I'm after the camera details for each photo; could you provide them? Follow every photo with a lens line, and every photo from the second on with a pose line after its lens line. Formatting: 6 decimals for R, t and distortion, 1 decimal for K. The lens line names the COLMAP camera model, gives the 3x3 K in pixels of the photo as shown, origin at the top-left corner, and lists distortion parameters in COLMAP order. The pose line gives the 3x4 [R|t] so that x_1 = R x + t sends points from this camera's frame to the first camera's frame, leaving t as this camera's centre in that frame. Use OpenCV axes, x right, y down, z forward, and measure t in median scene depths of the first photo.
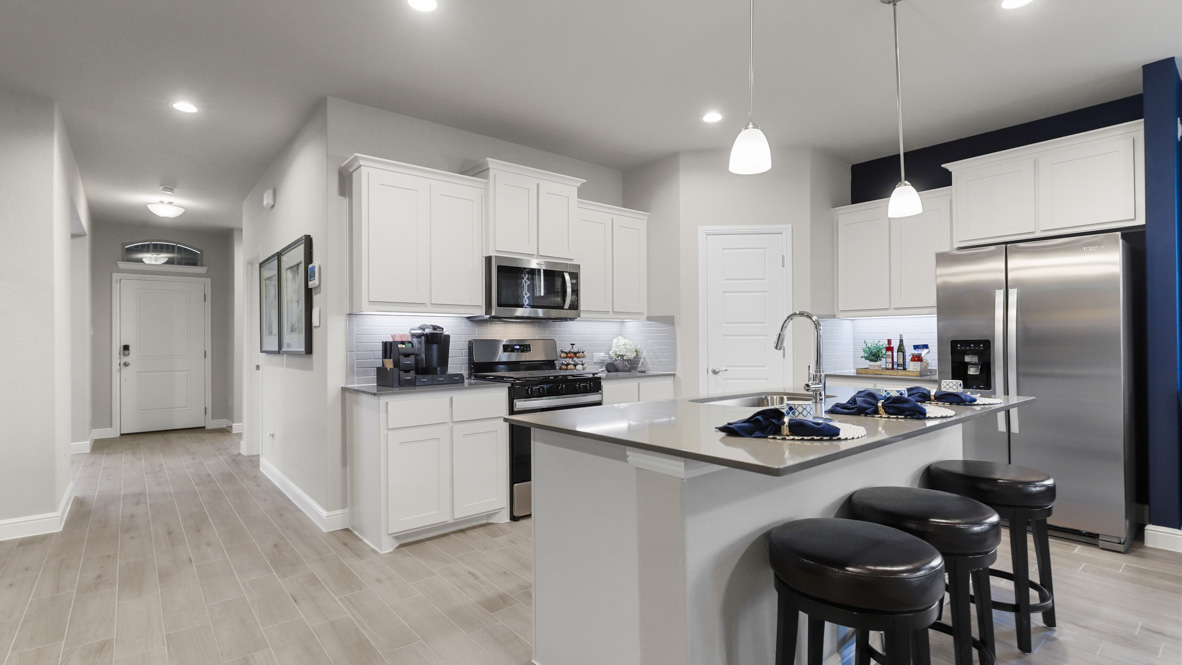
lens RADIAL K [[558.1, 0, 621.1], [0, 558.1, 340.1], [0, 0, 1]] dist [0.001873, 0.000102]
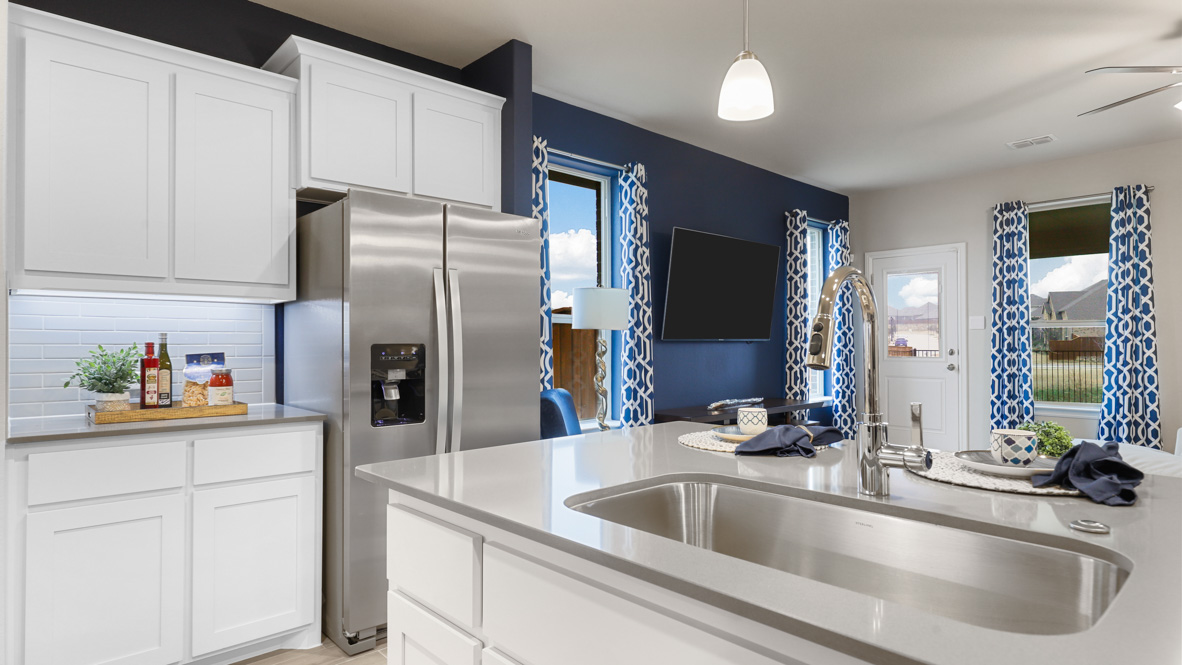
lens RADIAL K [[646.1, 0, 592.9], [0, 646.1, 334.9], [0, 0, 1]] dist [0.000345, 0.001814]
pose [[-0.026002, 0.019526, 0.999471, -0.073385], [0.003024, 0.999806, -0.019454, 0.003307], [-0.999657, 0.002516, -0.026056, 0.642168]]
